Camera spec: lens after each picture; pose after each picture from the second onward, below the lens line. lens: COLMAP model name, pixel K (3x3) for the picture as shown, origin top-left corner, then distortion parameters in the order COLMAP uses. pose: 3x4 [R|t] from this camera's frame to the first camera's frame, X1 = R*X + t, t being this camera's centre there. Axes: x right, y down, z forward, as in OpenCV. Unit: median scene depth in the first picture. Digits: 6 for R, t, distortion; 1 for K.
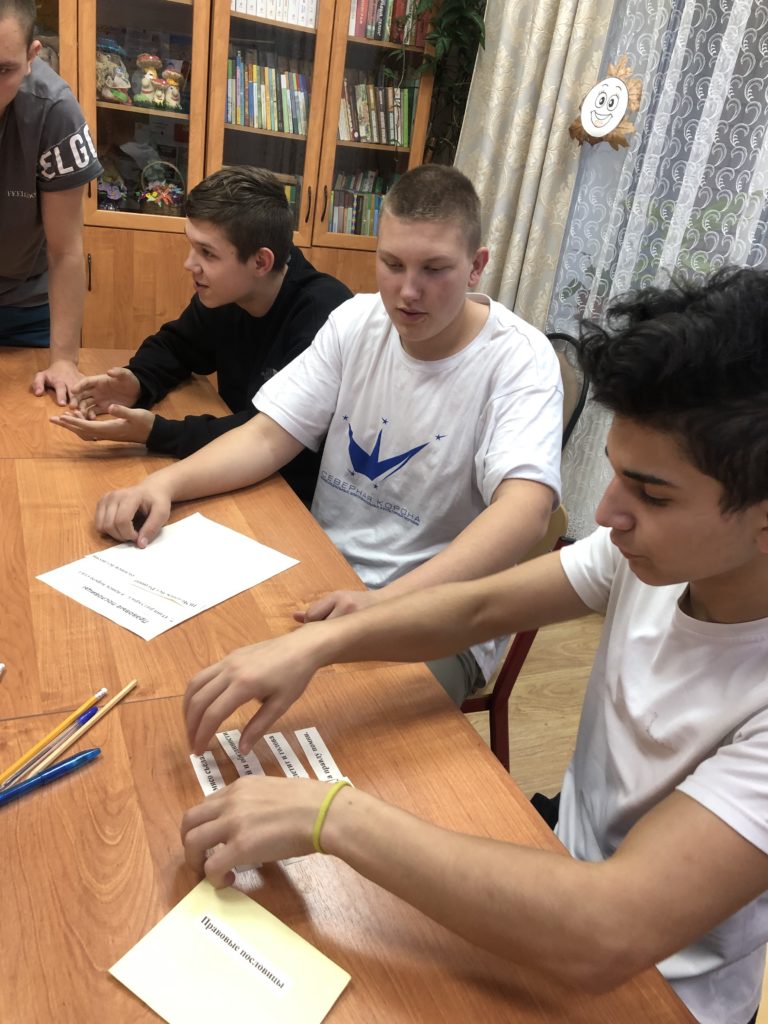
lens RADIAL K [[842.5, 0, 381.6], [0, 842.5, 502.0], [0, 0, 1]] dist [0.033353, 0.005328]
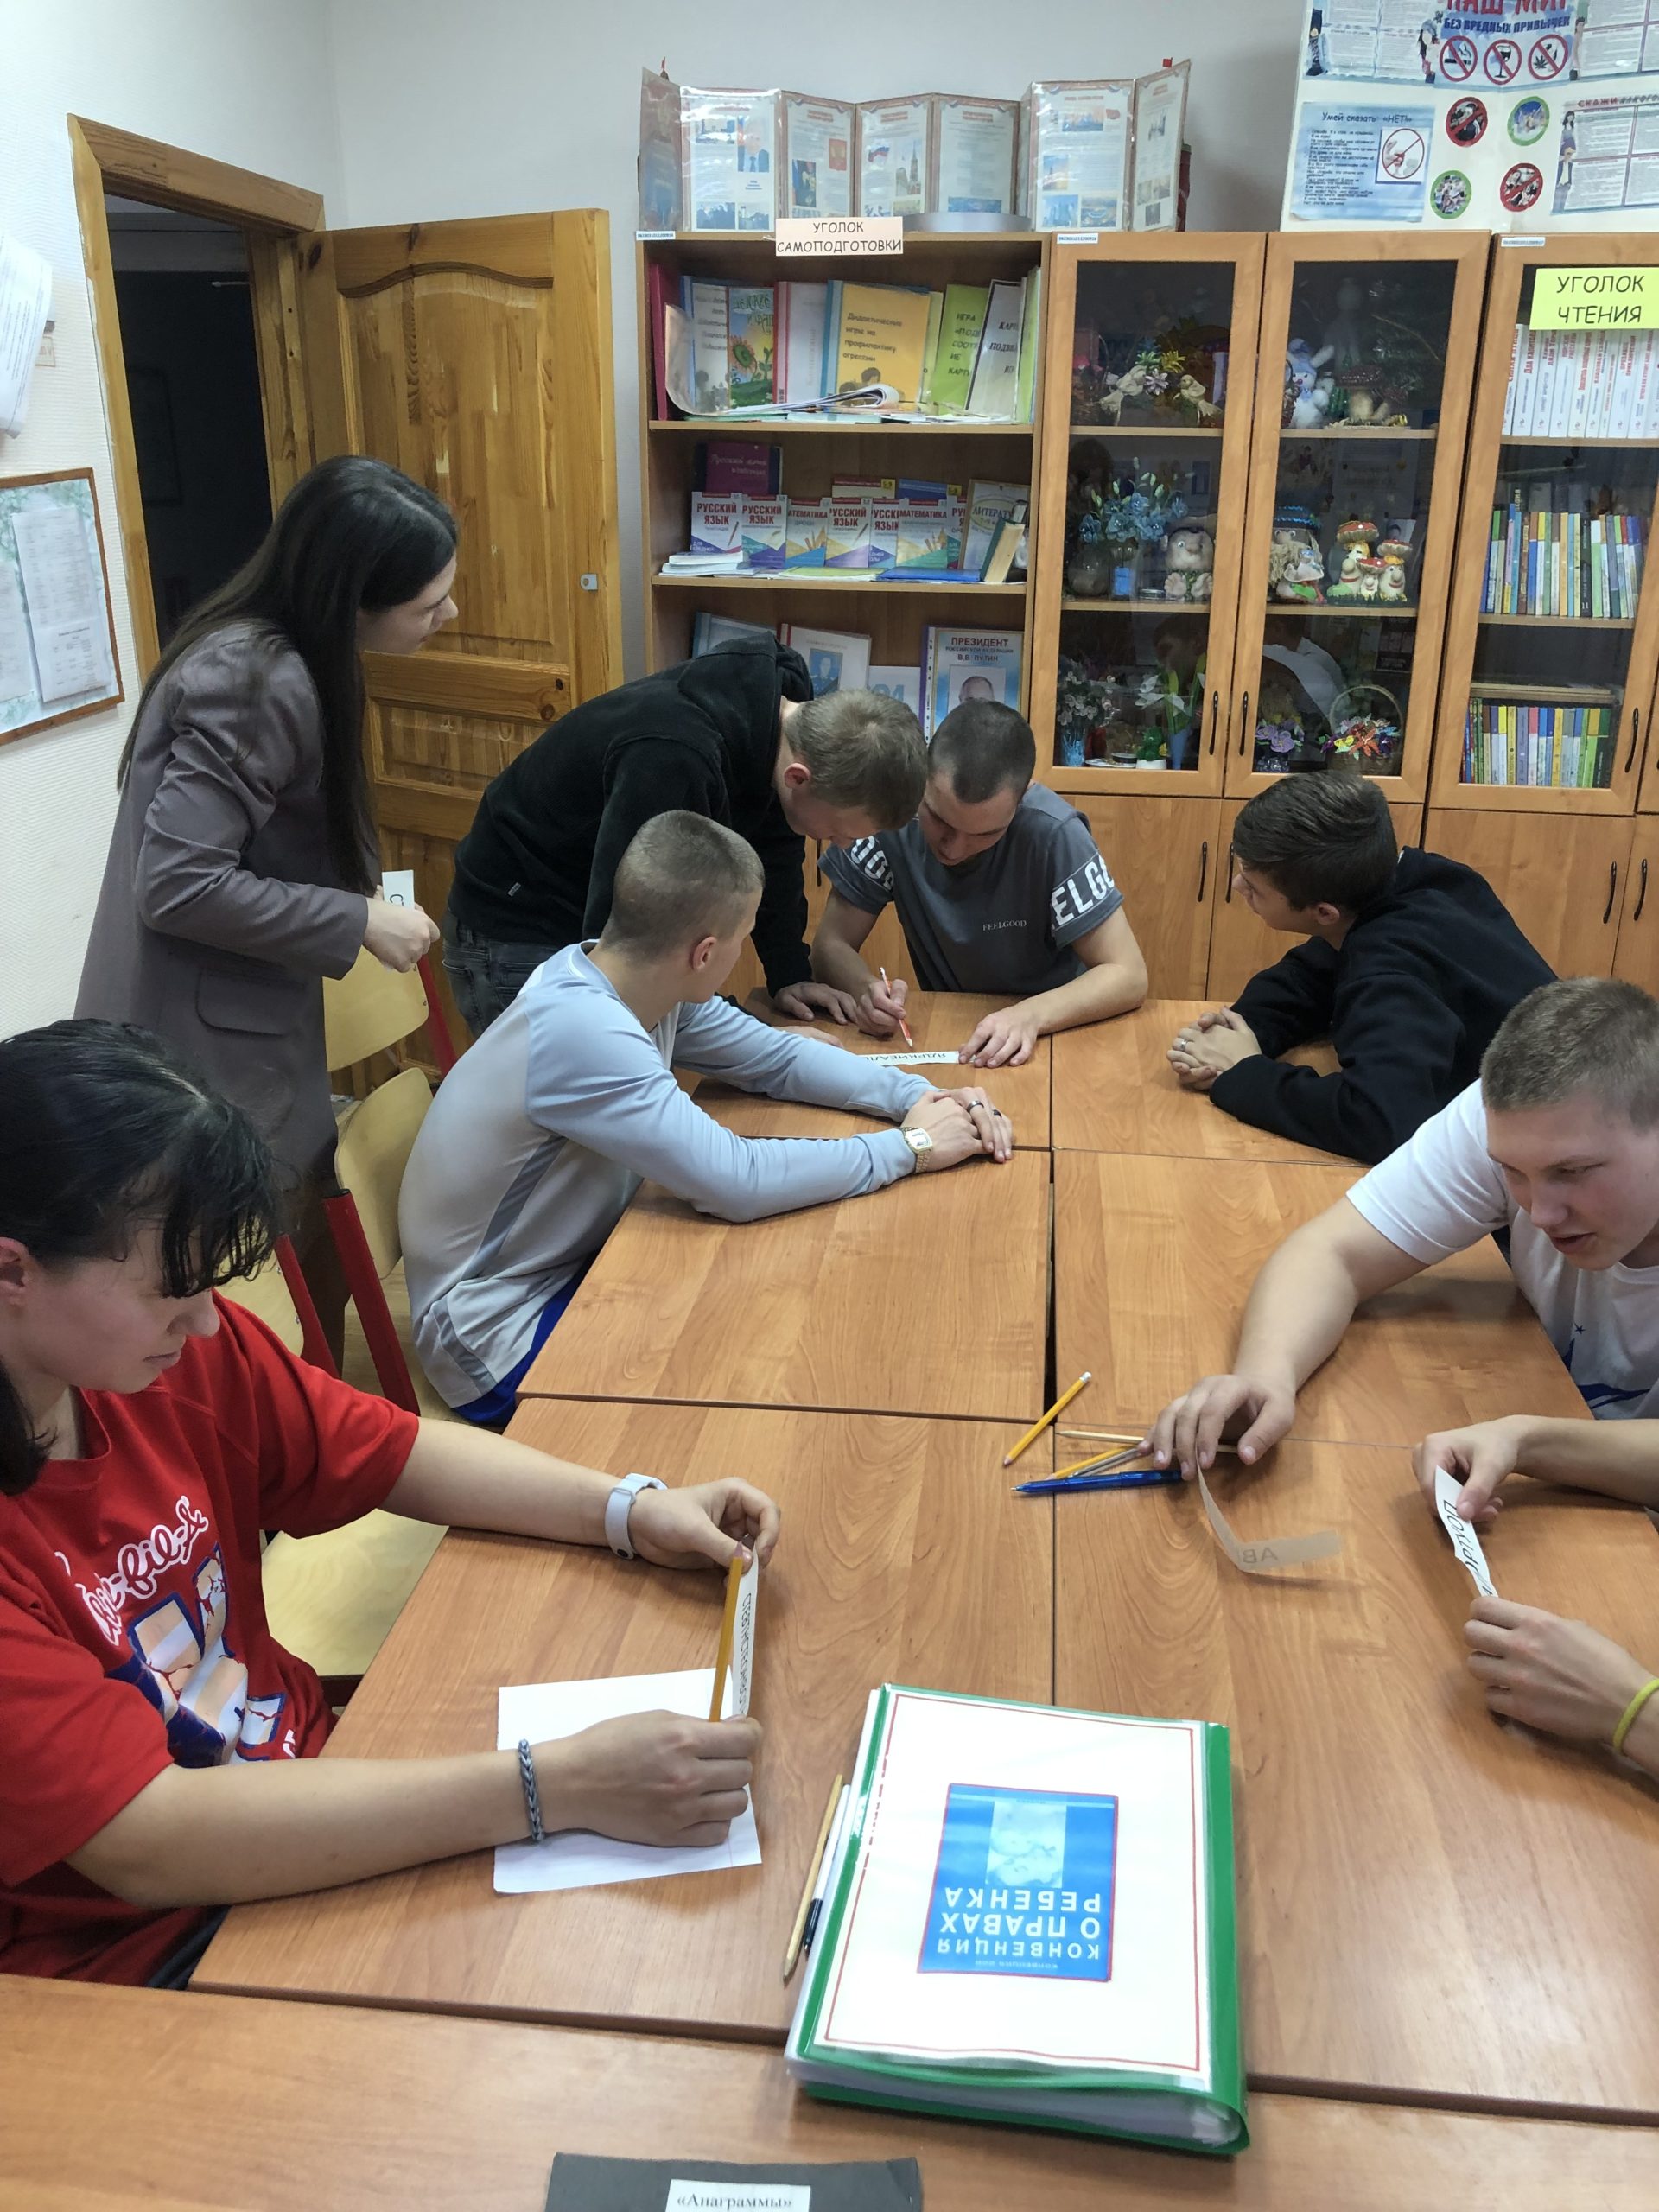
lens RADIAL K [[1813.1, 0, 865.1], [0, 1813.1, 1082.4], [0, 0, 1]] dist [0.049658, -0.086189]
pose [[0.864494, 0.039149, -0.501117, 0.089268], [-0.101137, 0.990121, -0.097122, 0.030763], [0.492364, 0.134643, 0.859912, -0.232438]]
